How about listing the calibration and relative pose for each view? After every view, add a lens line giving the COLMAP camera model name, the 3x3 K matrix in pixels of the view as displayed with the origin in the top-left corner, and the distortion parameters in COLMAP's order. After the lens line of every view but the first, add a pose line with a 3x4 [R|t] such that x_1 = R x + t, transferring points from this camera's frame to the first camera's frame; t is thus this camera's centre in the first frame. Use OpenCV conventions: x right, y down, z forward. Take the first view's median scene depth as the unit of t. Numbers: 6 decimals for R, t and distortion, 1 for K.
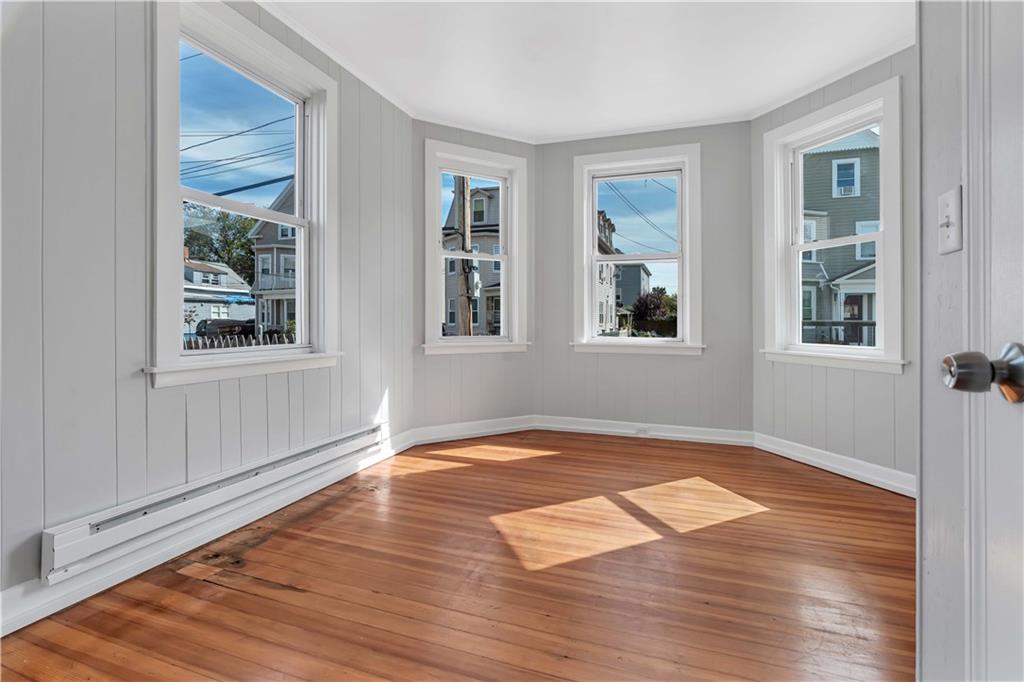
lens RADIAL K [[467.4, 0, 511.4], [0, 467.4, 330.6], [0, 0, 1]] dist [-0.016979, 0.002838]
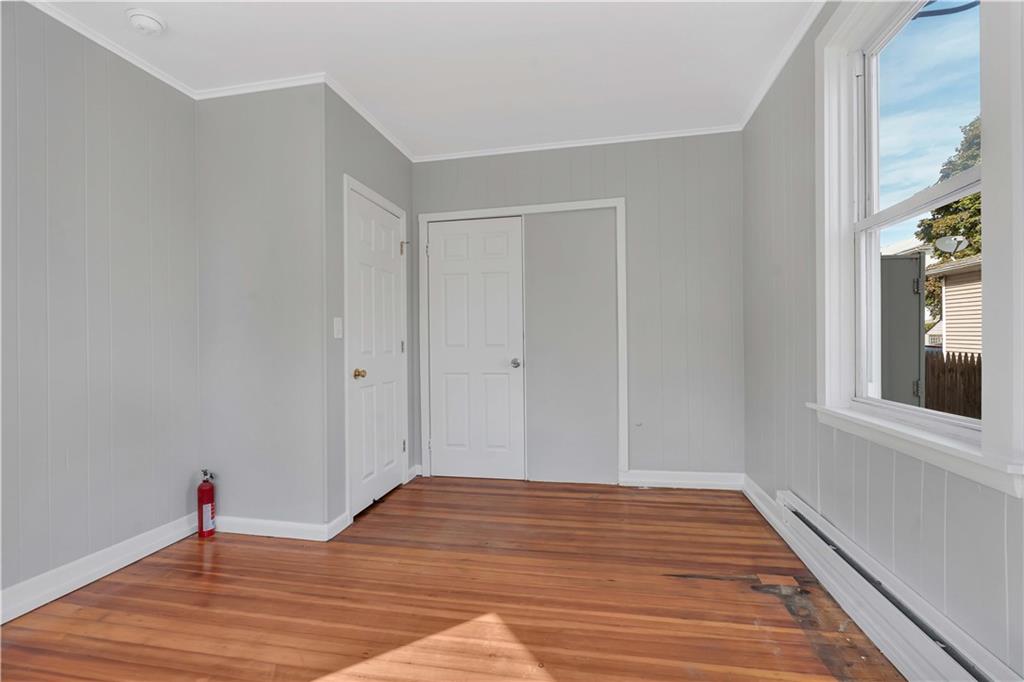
lens RADIAL K [[467.4, 0, 513.2], [0, 467.4, 340.3], [0, 0, 1]] dist [-0.016979, 0.002838]
pose [[-0.989263, 0.000142, -0.146145, 0.131873], [-0.001671, 0.999923, 0.012282, -0.082950], [0.146136, 0.012395, -0.989187, 1.850176]]
